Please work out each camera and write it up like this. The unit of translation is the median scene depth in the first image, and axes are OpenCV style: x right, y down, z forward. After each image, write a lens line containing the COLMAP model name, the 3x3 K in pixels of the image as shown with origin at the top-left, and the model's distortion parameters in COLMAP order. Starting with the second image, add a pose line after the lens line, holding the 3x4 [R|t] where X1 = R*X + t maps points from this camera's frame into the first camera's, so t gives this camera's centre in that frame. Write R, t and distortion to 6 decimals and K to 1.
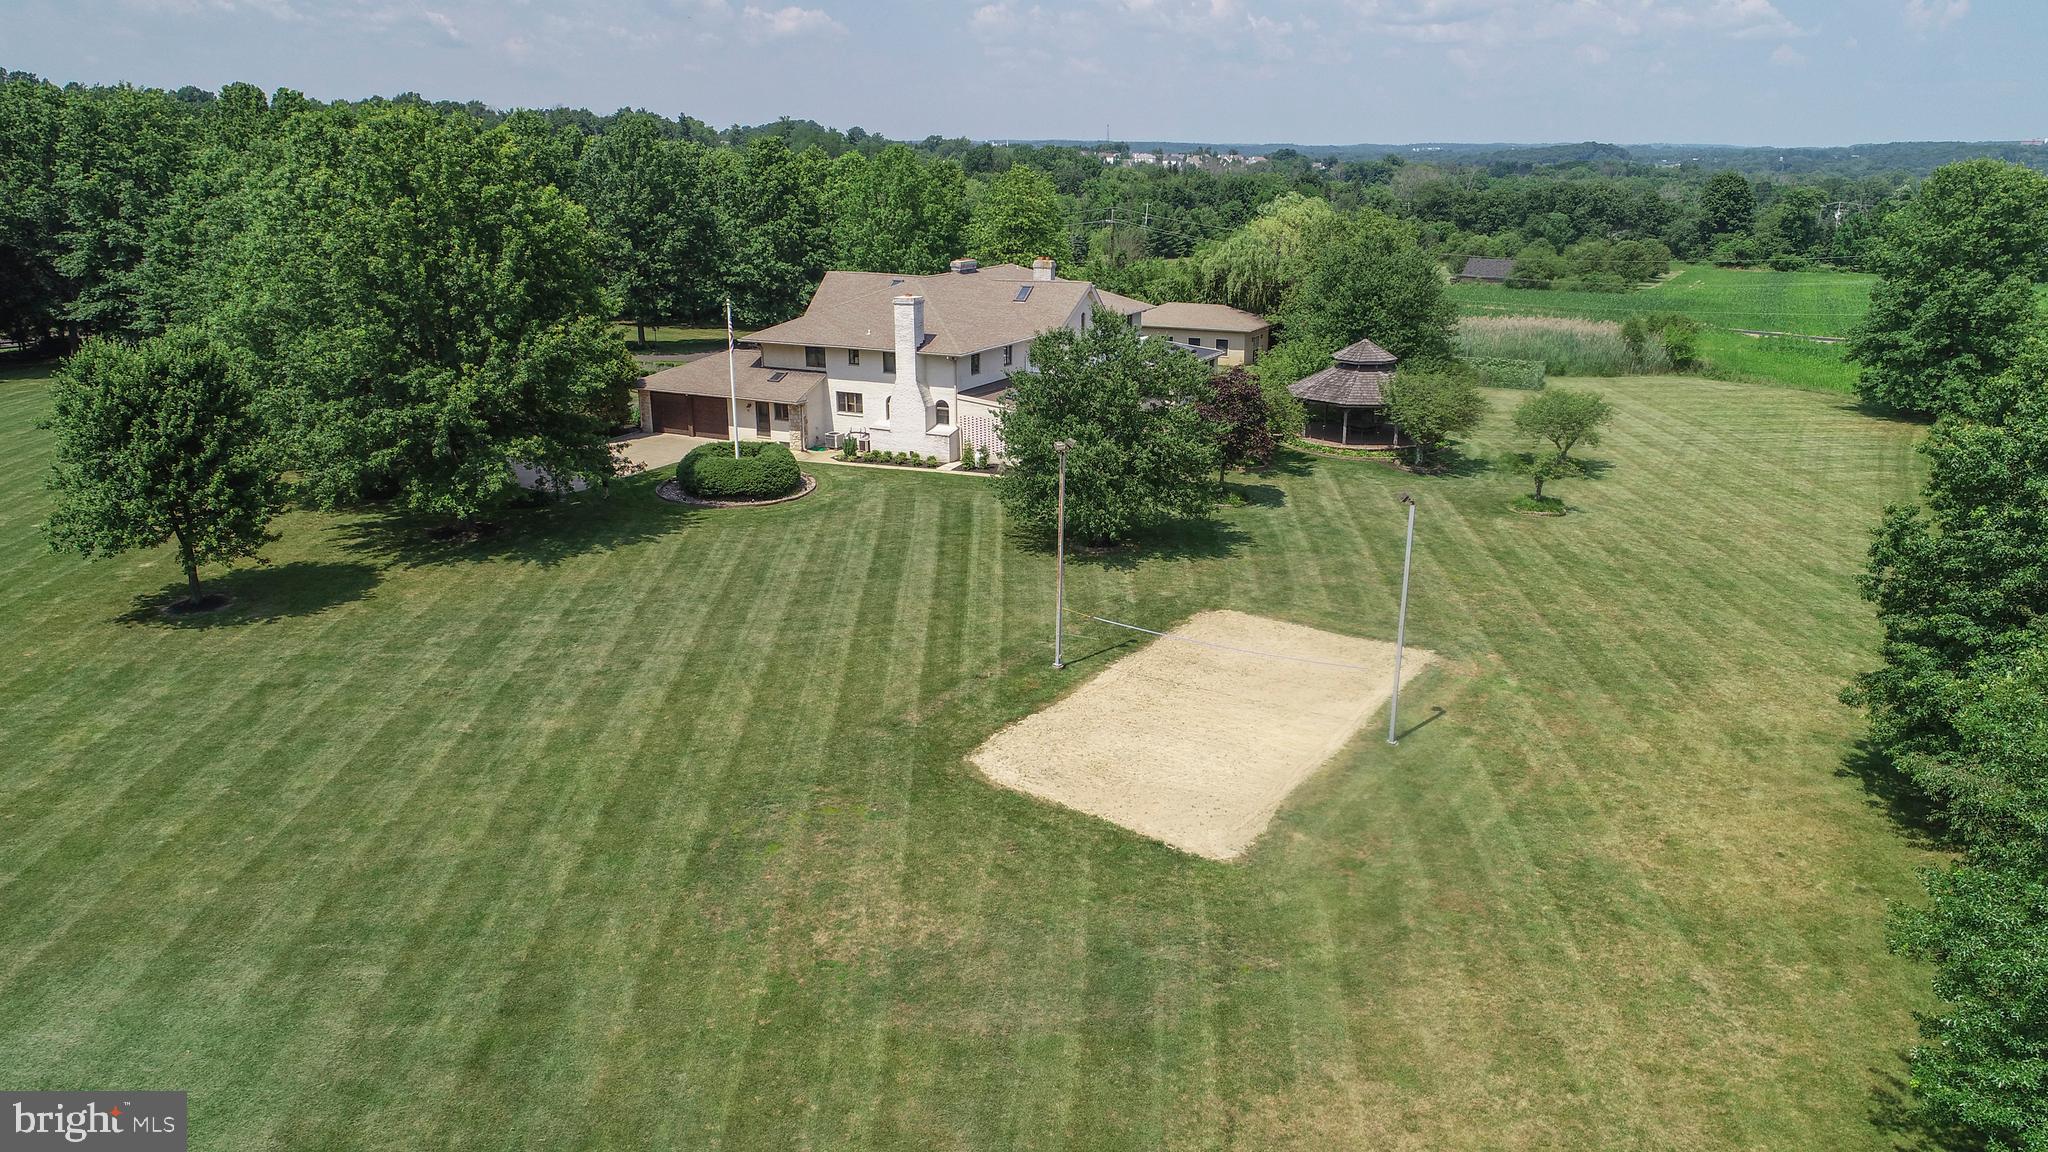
lens RADIAL K [[1406.6, 0, 1023.1], [0, 1406.6, 573.0], [0, 0, 1]] dist [-0.001745, 0.000068]
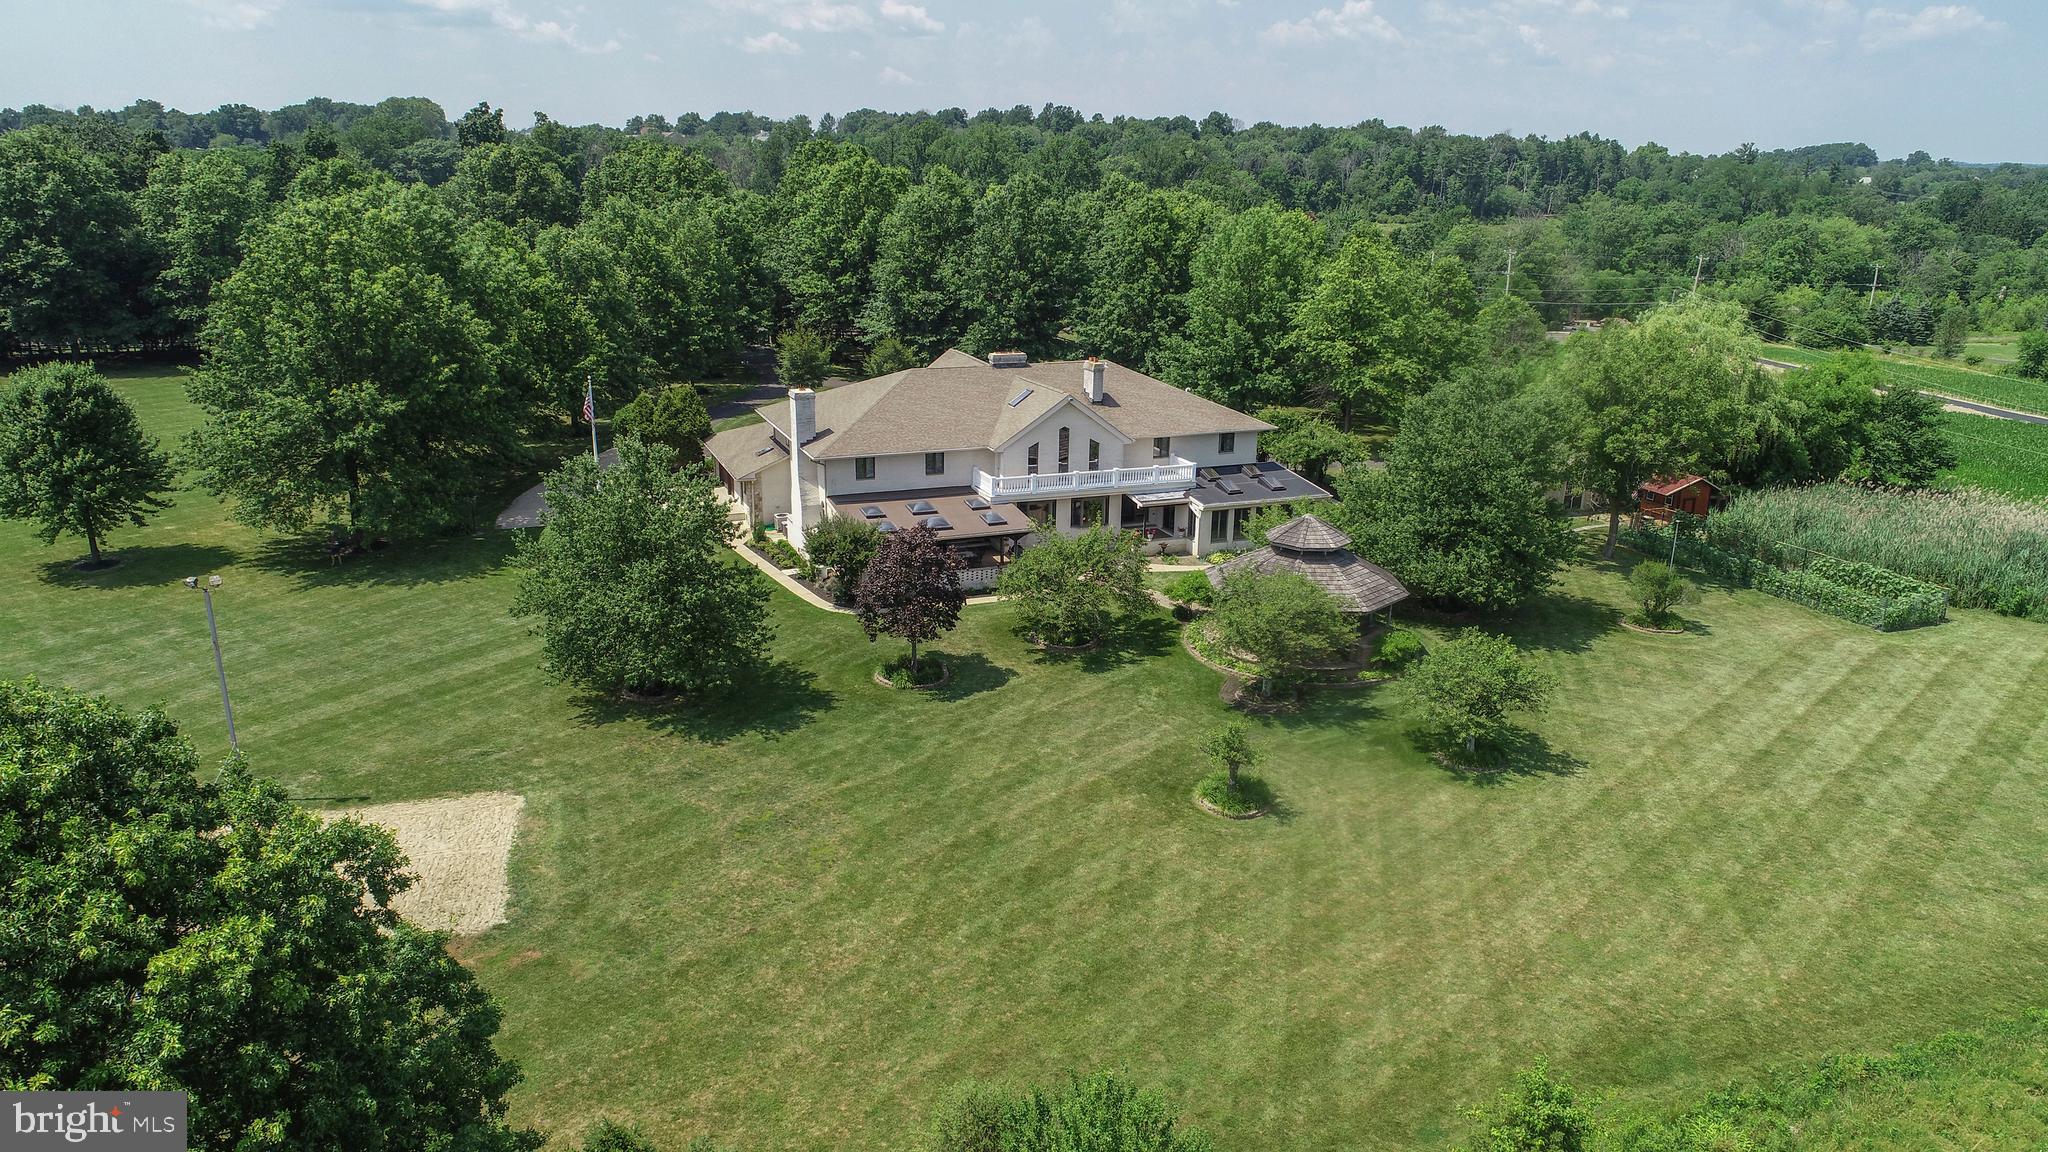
lens RADIAL K [[1373.4, 0, 1019.2], [0, 1373.4, 572.4], [0, 0, 1]] dist [-0.001819, 0.001314]
pose [[0.758297, 0.199513, -0.620629, 0.415028], [-0.202210, 0.977046, 0.067025, -0.108821], [0.619755, 0.074672, 0.781234, 0.237530]]
